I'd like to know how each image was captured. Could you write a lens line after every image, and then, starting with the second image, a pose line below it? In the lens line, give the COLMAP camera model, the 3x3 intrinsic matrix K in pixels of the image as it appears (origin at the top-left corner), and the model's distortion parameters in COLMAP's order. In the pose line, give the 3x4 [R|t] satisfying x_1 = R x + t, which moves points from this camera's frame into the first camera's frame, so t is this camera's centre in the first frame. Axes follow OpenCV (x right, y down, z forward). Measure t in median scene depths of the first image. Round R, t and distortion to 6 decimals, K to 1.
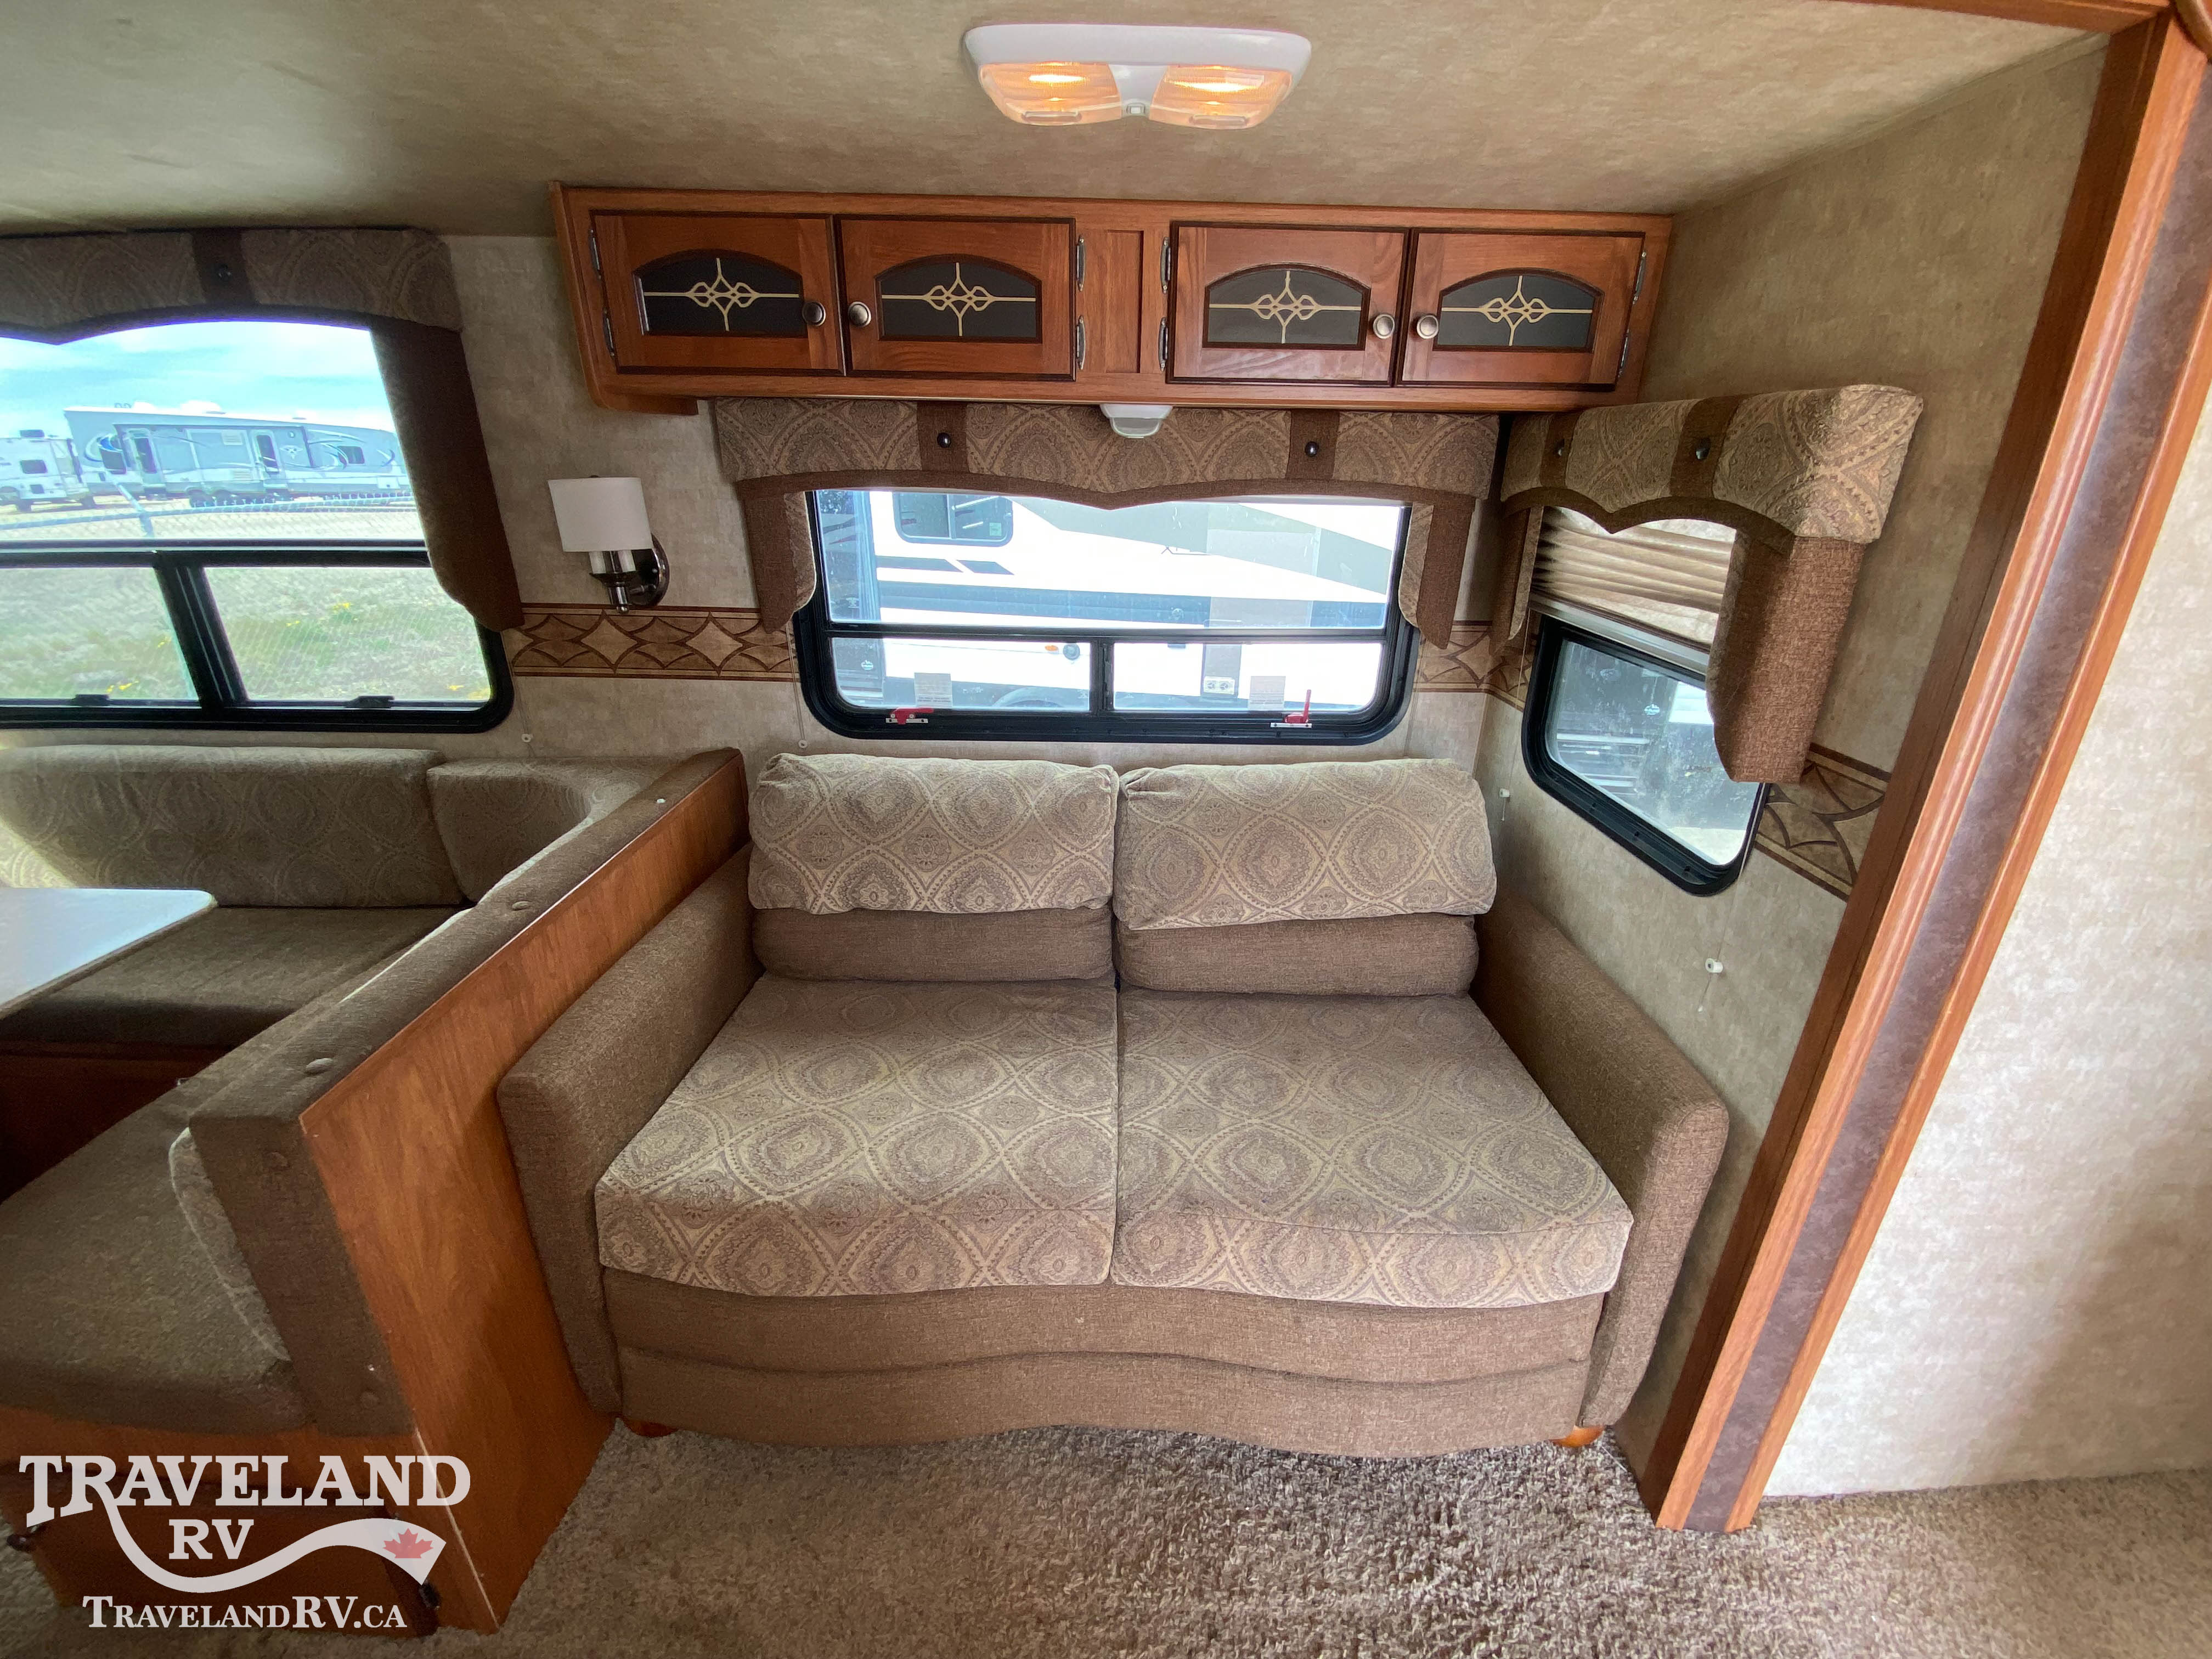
lens RADIAL K [[907.0, 0, 1123.3], [0, 907.0, 819.5], [0, 0, 1]] dist [0.015252, -0.016507]
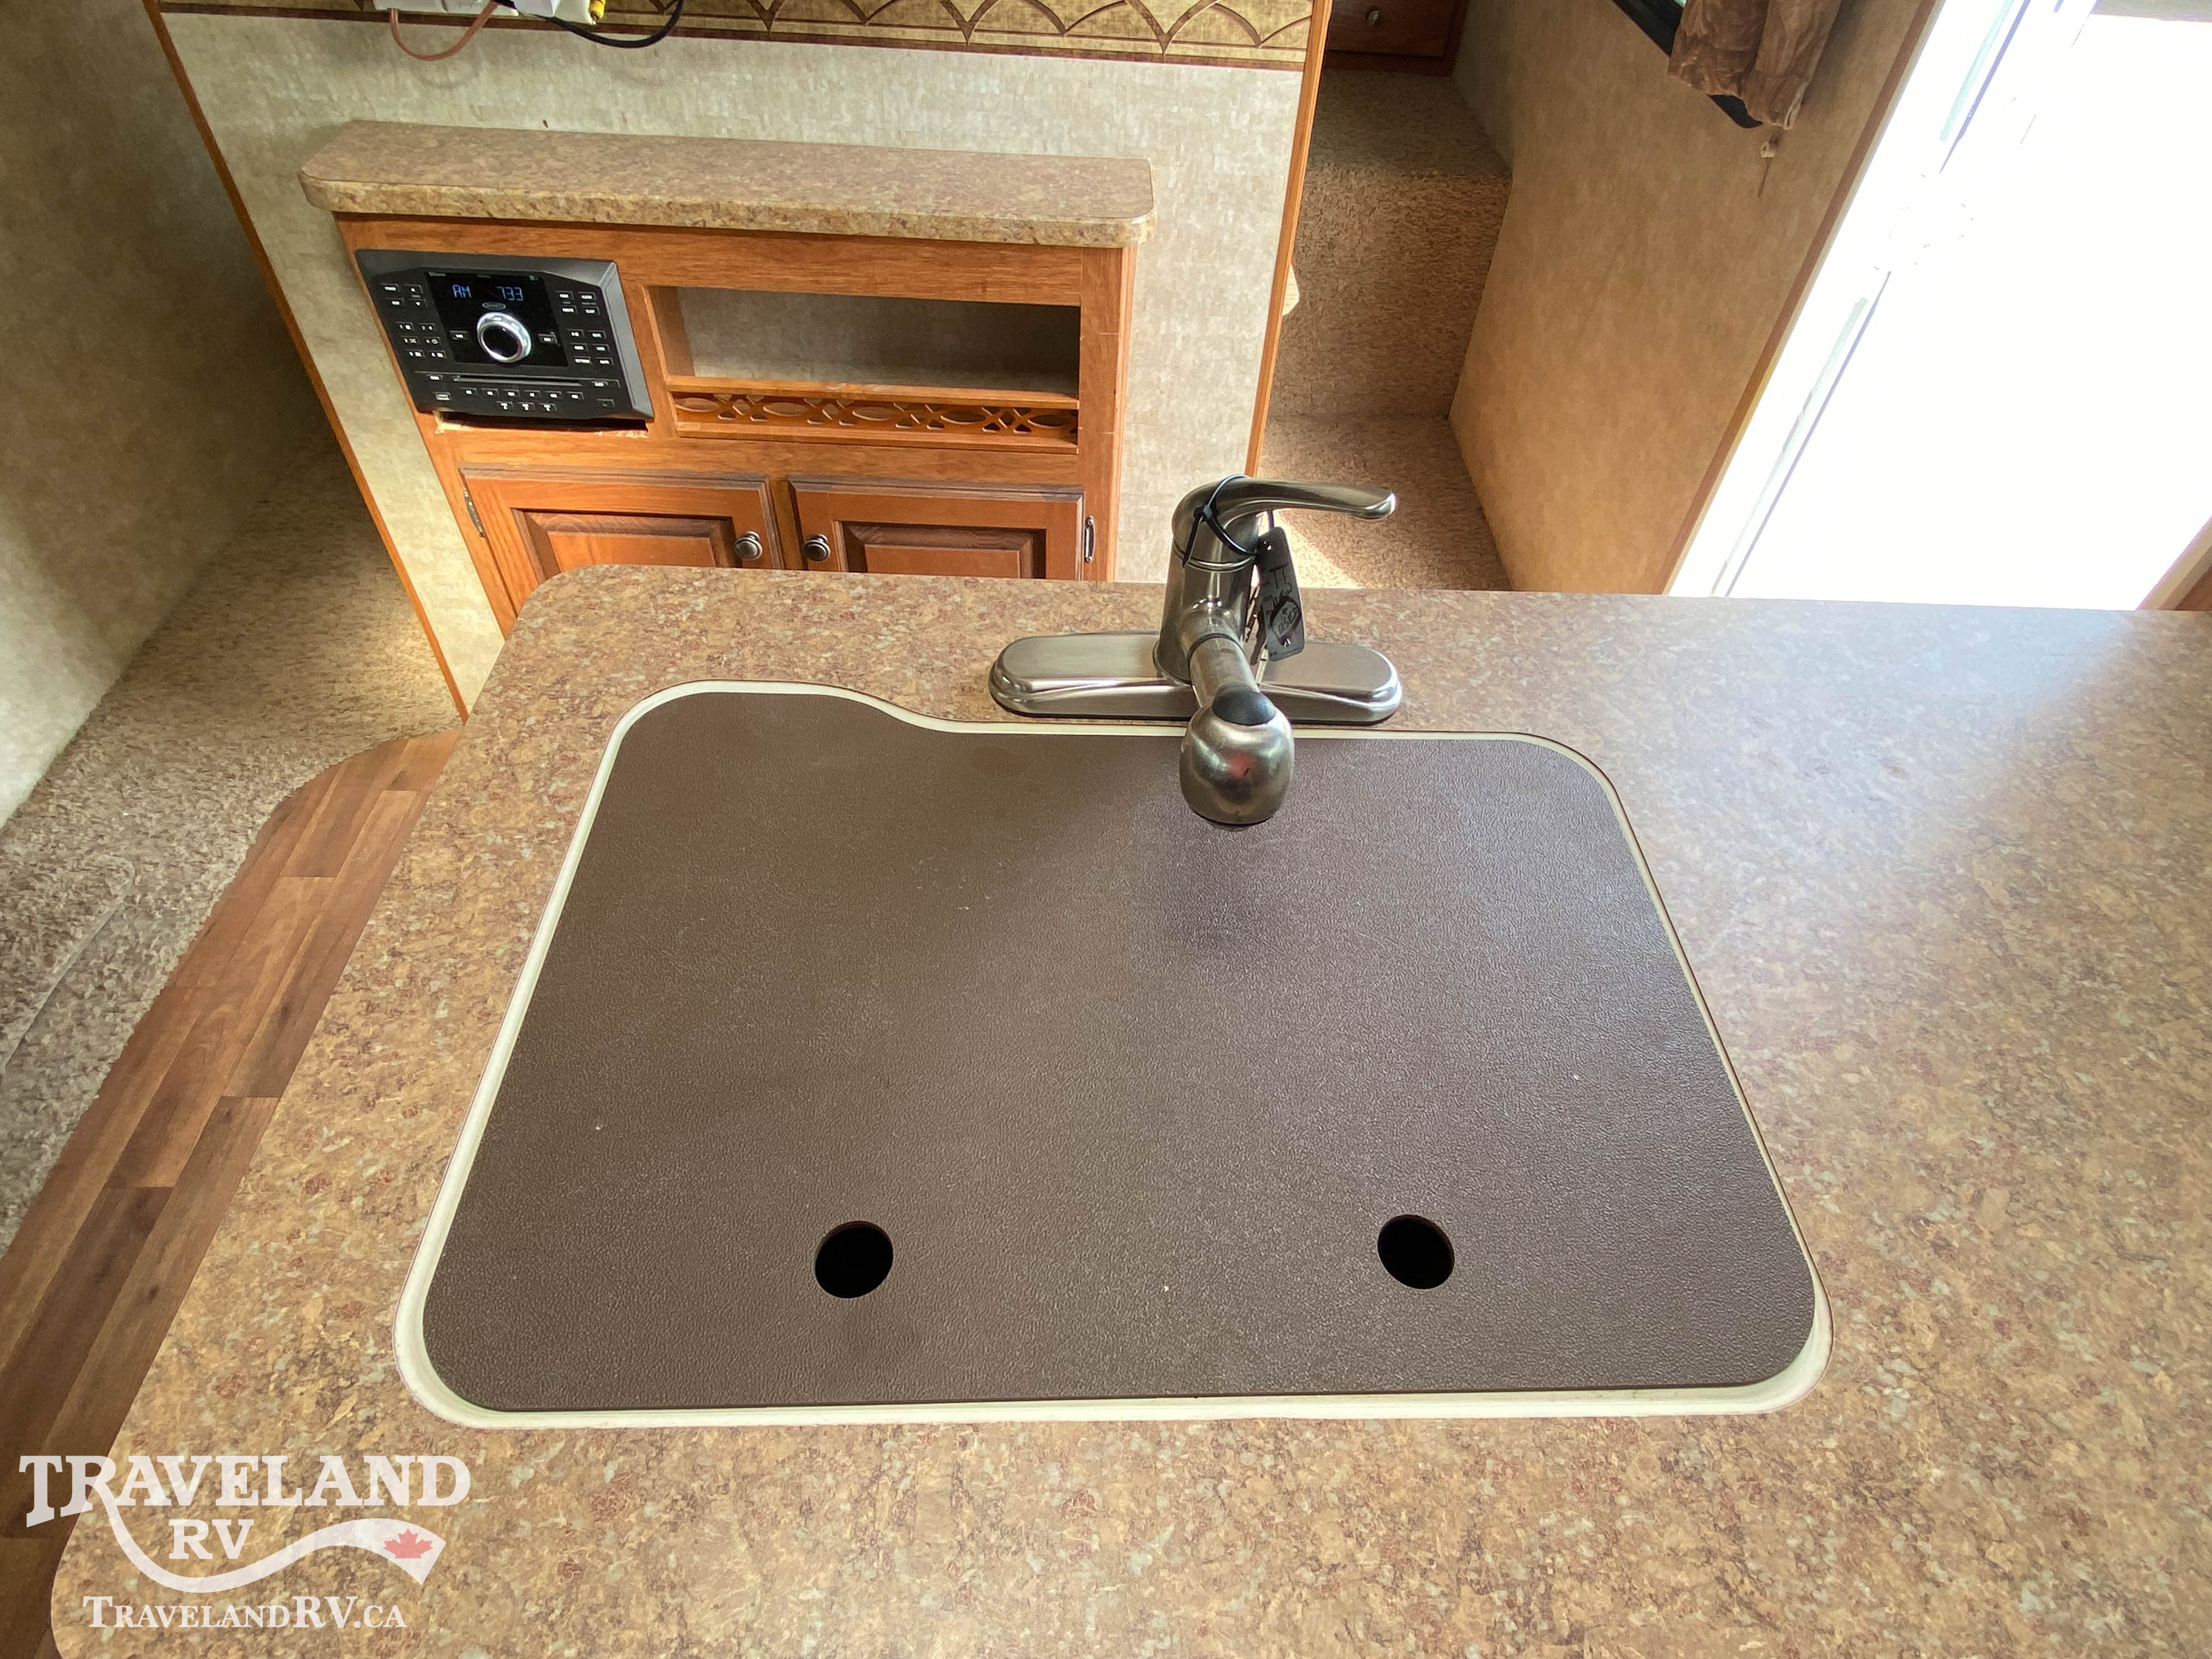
lens RADIAL K [[1235.8, 0, 1116.9], [0, 1235.8, 825.3], [0, 0, 1]] dist [0.017240, -0.012981]
pose [[0.006654, -0.760737, 0.649026, -0.118418], [0.307493, 0.619150, 0.722566, 0.116404], [-0.951527, 0.194763, 0.238041, -0.384112]]
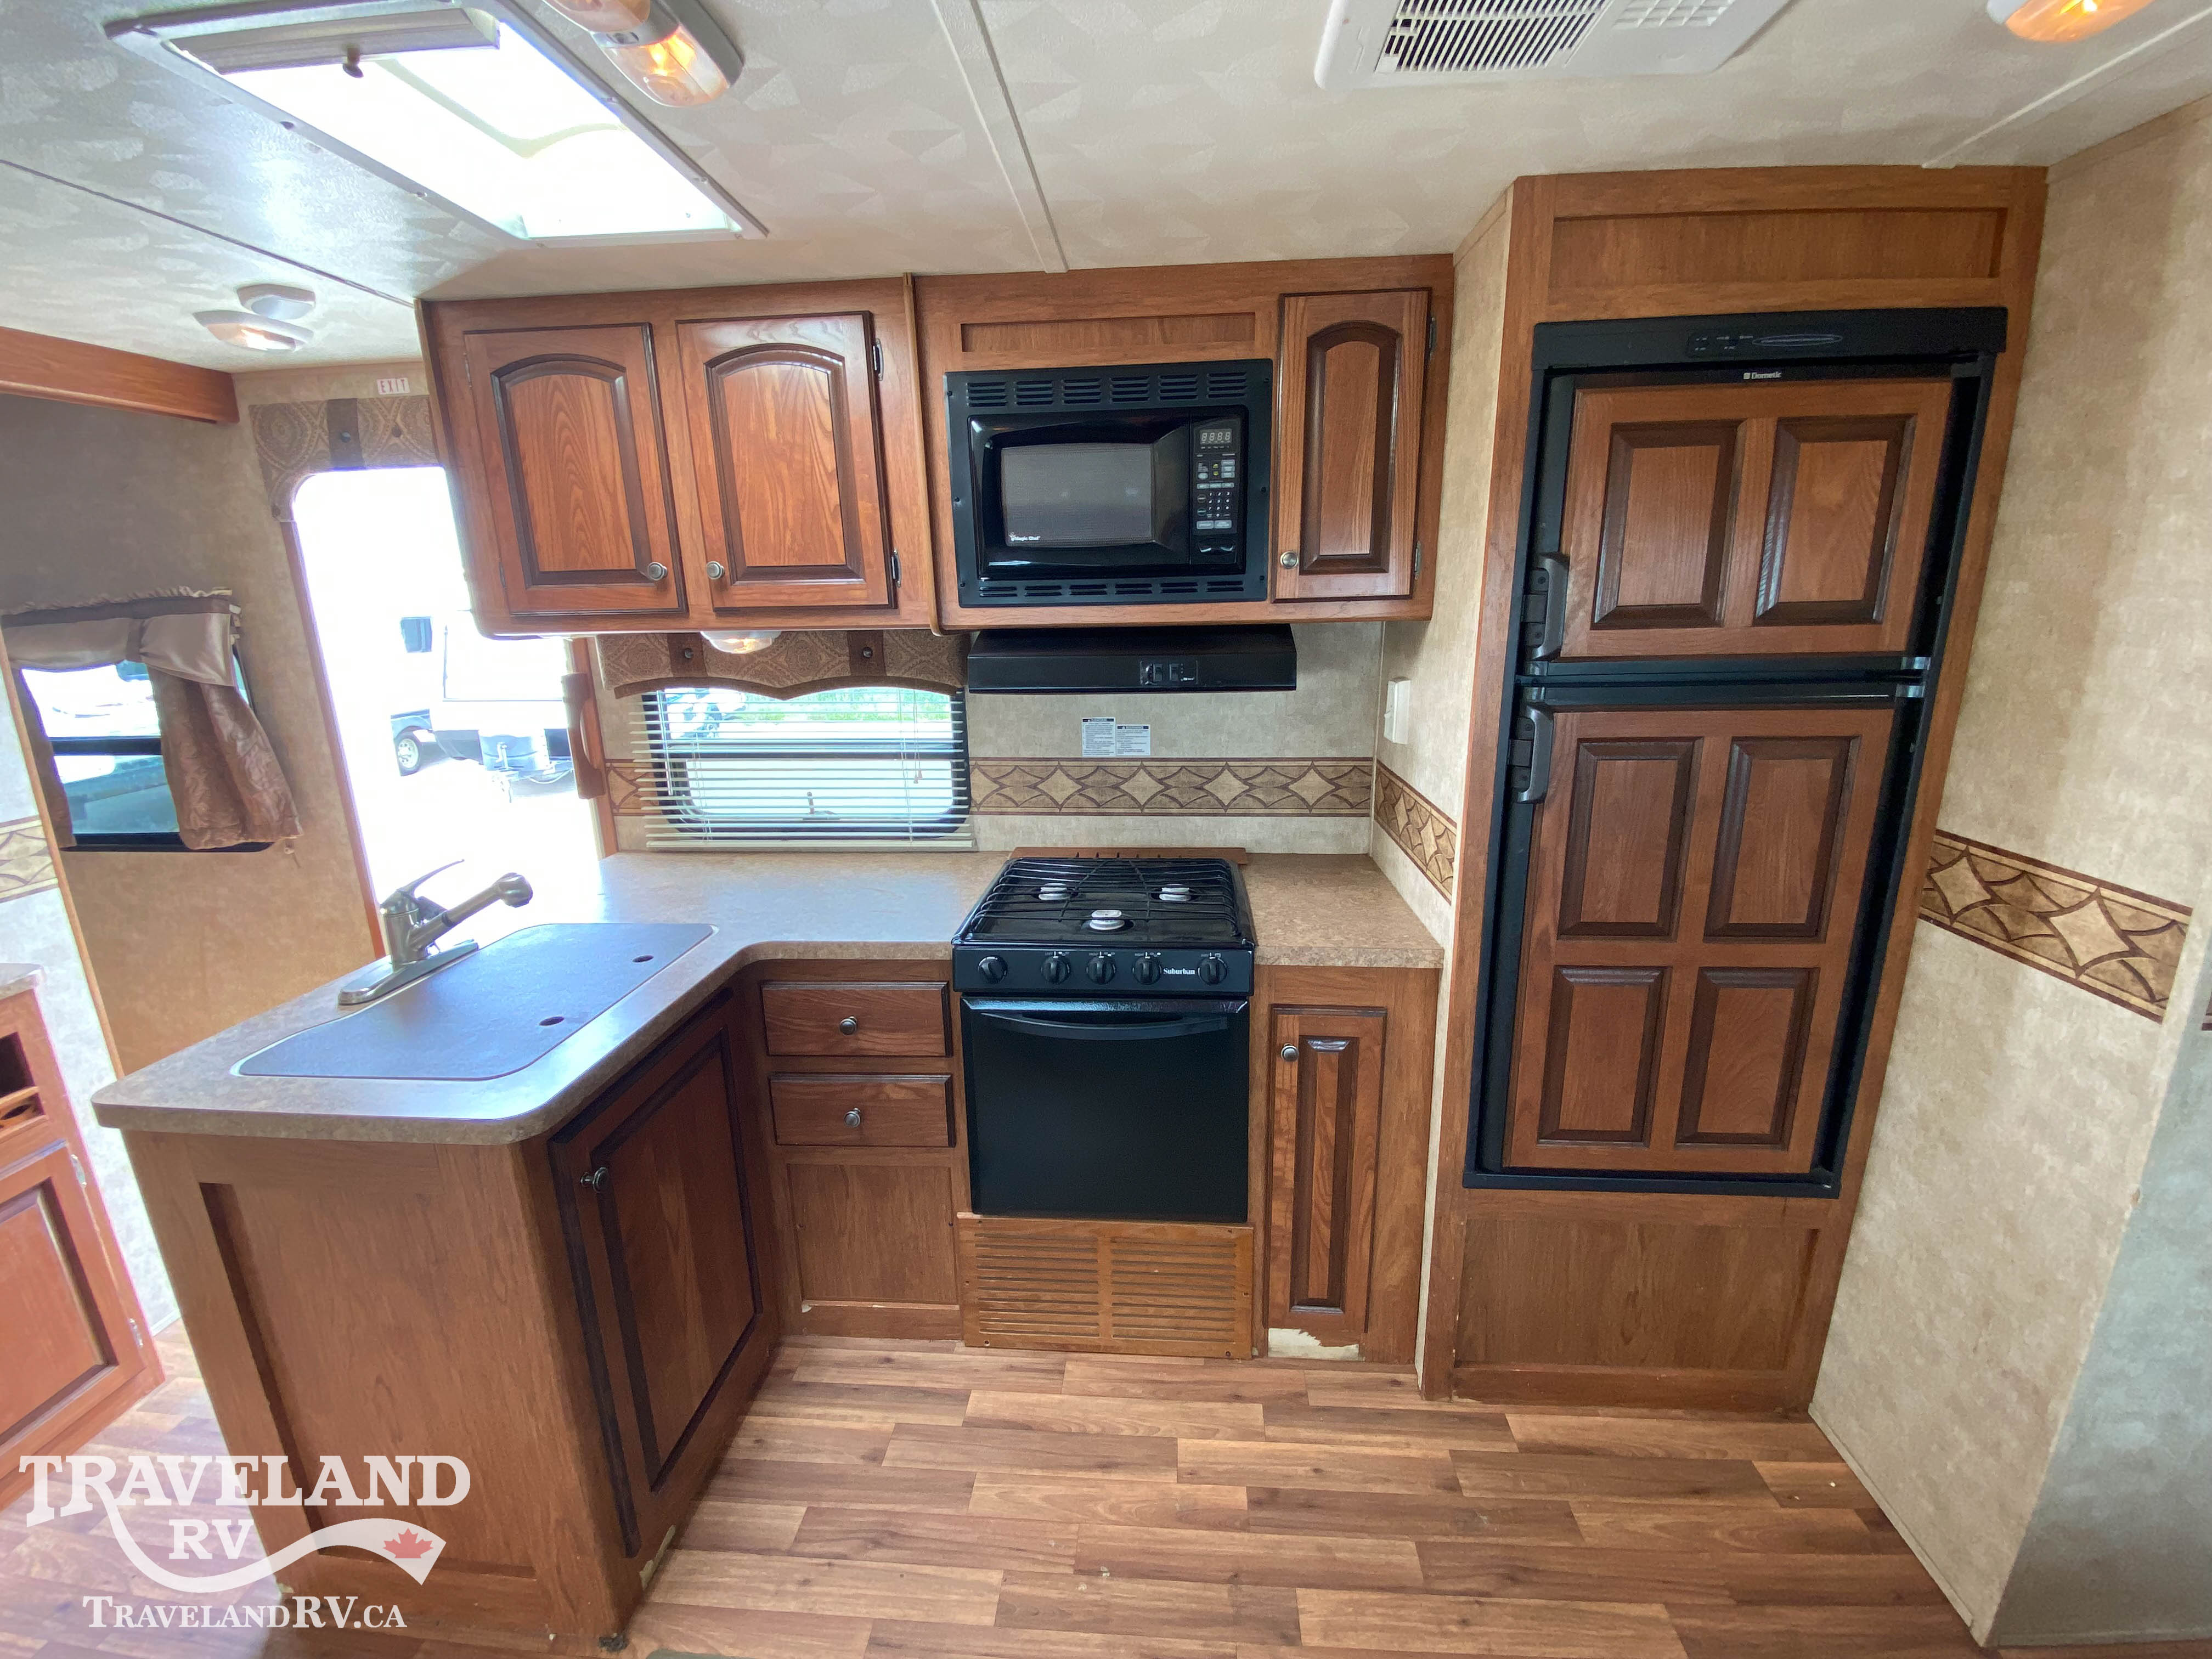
lens RADIAL K [[907.0, 0, 1111.9], [0, 907.0, 820.3], [0, 0, 1]] dist [0.015252, -0.016507]
pose [[-0.996214, -0.026506, 0.082800, -0.558934], [0.024719, 0.826725, 0.562063, -0.200416], [-0.083351, 0.561982, -0.822939, 0.314659]]
